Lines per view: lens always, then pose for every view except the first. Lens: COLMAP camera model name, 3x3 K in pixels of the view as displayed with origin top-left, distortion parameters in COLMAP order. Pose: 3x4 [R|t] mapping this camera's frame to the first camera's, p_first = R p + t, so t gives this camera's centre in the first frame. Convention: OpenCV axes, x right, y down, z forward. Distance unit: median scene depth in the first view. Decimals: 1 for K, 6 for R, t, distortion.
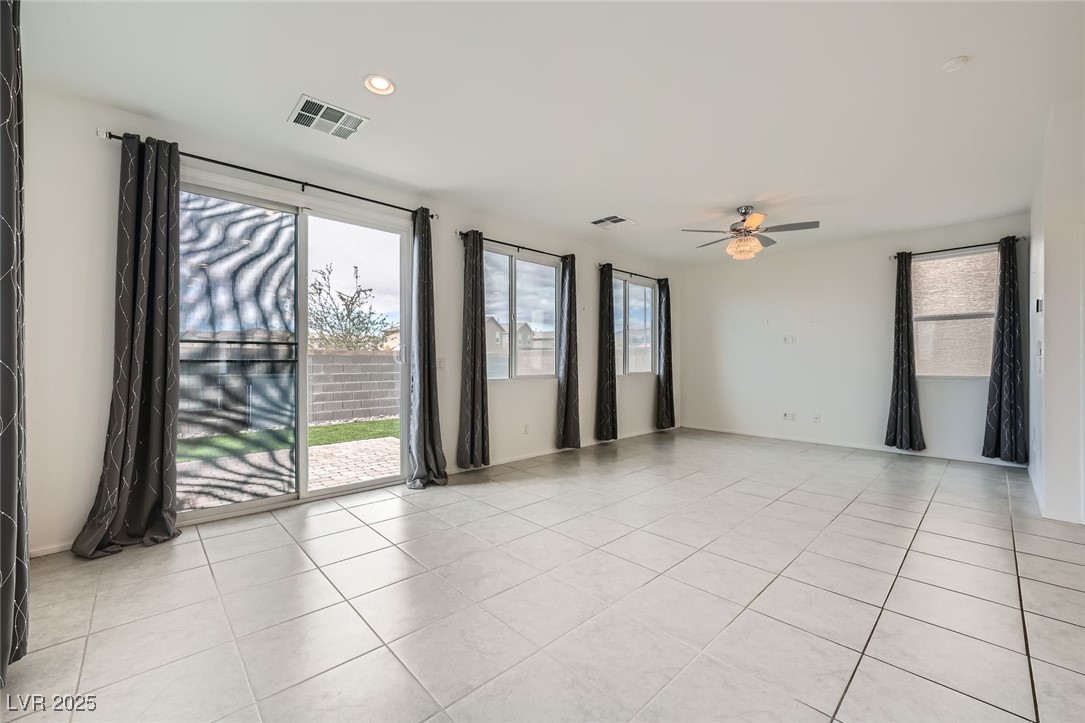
lens RADIAL K [[427.1, 0, 538.2], [0, 427.1, 365.7], [0, 0, 1]] dist [-0.001894, -0.000058]
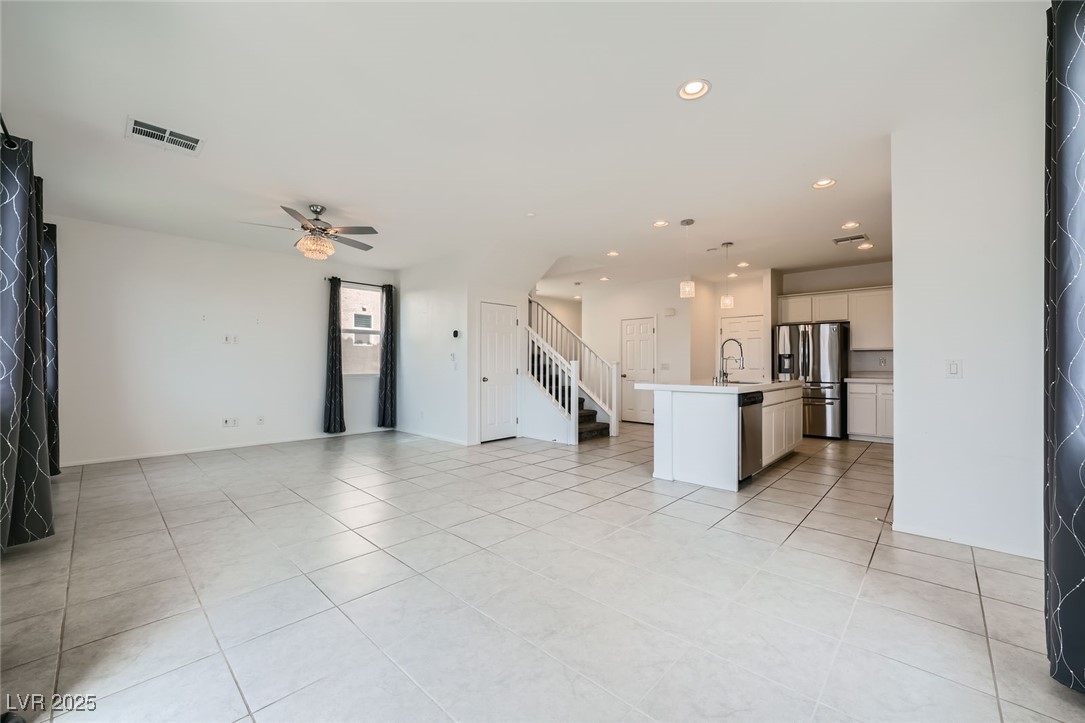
lens RADIAL K [[427.1, 0, 540.2], [0, 427.1, 361.0], [0, 0, 1]] dist [-0.001894, -0.000058]
pose [[-0.051683, 0.009748, 0.998616, -0.491047], [0.005833, 0.999938, -0.009459, -0.002753], [-0.998647, 0.005336, -0.051736, 0.511085]]
